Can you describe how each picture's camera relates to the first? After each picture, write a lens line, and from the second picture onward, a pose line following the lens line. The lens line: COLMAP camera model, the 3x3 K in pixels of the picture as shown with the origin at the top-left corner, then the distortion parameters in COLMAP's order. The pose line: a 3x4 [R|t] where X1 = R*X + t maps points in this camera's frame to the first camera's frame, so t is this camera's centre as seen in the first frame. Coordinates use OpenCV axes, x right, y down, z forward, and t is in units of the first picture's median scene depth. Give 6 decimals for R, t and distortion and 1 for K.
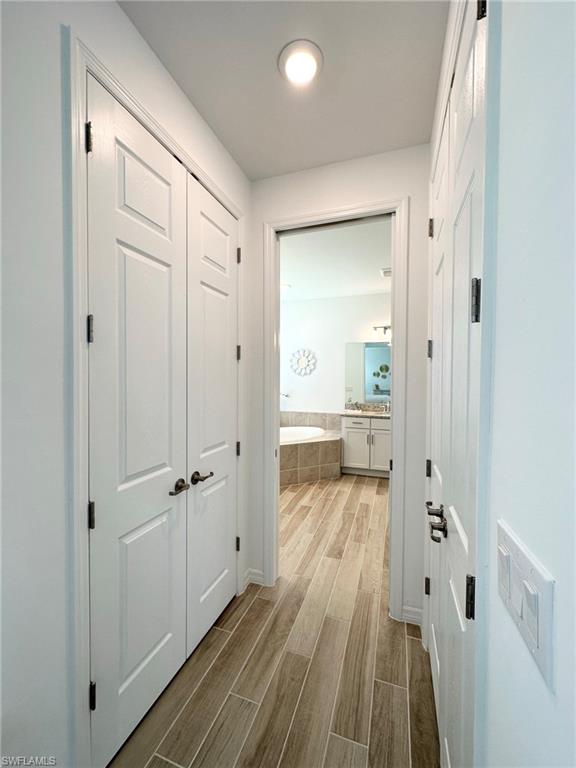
lens RADIAL K [[306.5, 0, 288.2], [0, 306.5, 385.9], [0, 0, 1]] dist [-0.001982, 0.001340]
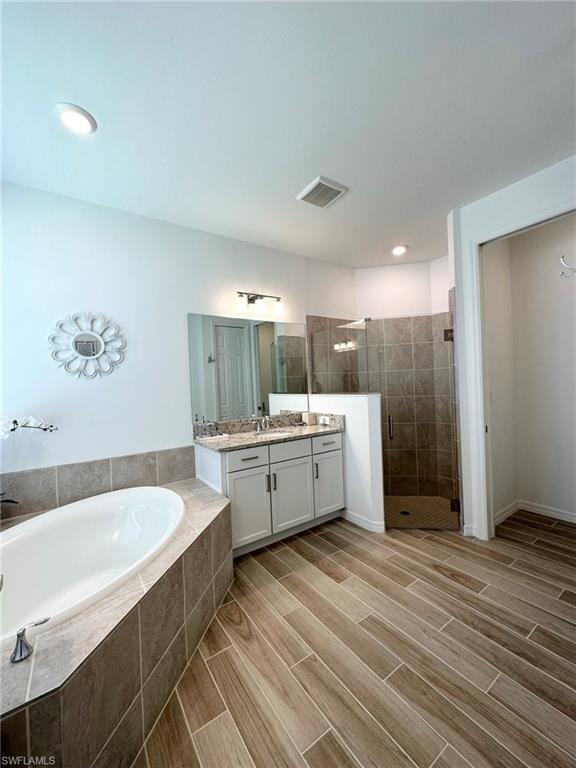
lens RADIAL K [[306.5, 0, 288.8], [0, 306.5, 384.0], [0, 0, 1]] dist [-0.001982, 0.001340]
pose [[0.582970, -0.034706, 0.811752, -0.166141], [0.067149, 0.997727, -0.005567, -0.002195], [-0.809714, 0.057753, 0.583976, 0.619110]]
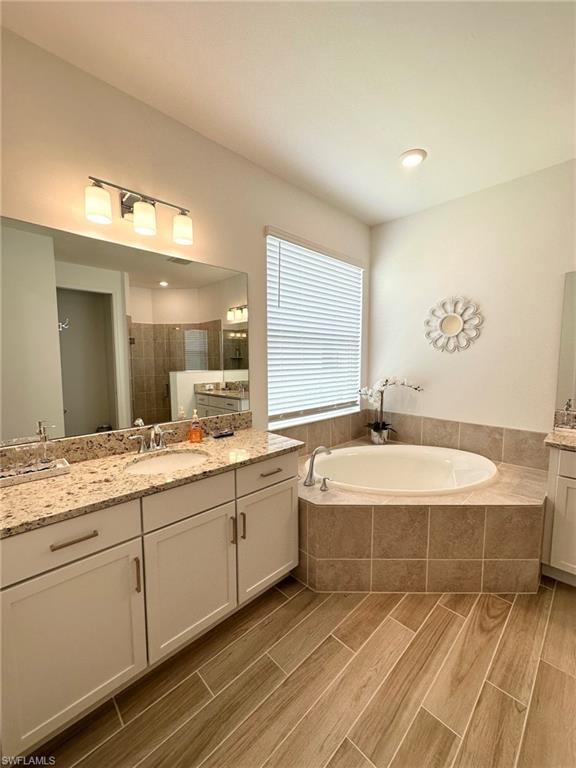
lens RADIAL K [[306.5, 0, 290.3], [0, 306.5, 384.2], [0, 0, 1]] dist [-0.001982, 0.001340]
pose [[0.898211, 0.033607, -0.438278, 0.038396], [-0.009644, 0.998340, 0.056787, -0.005223], [0.439459, -0.046780, 0.897044, 0.487285]]
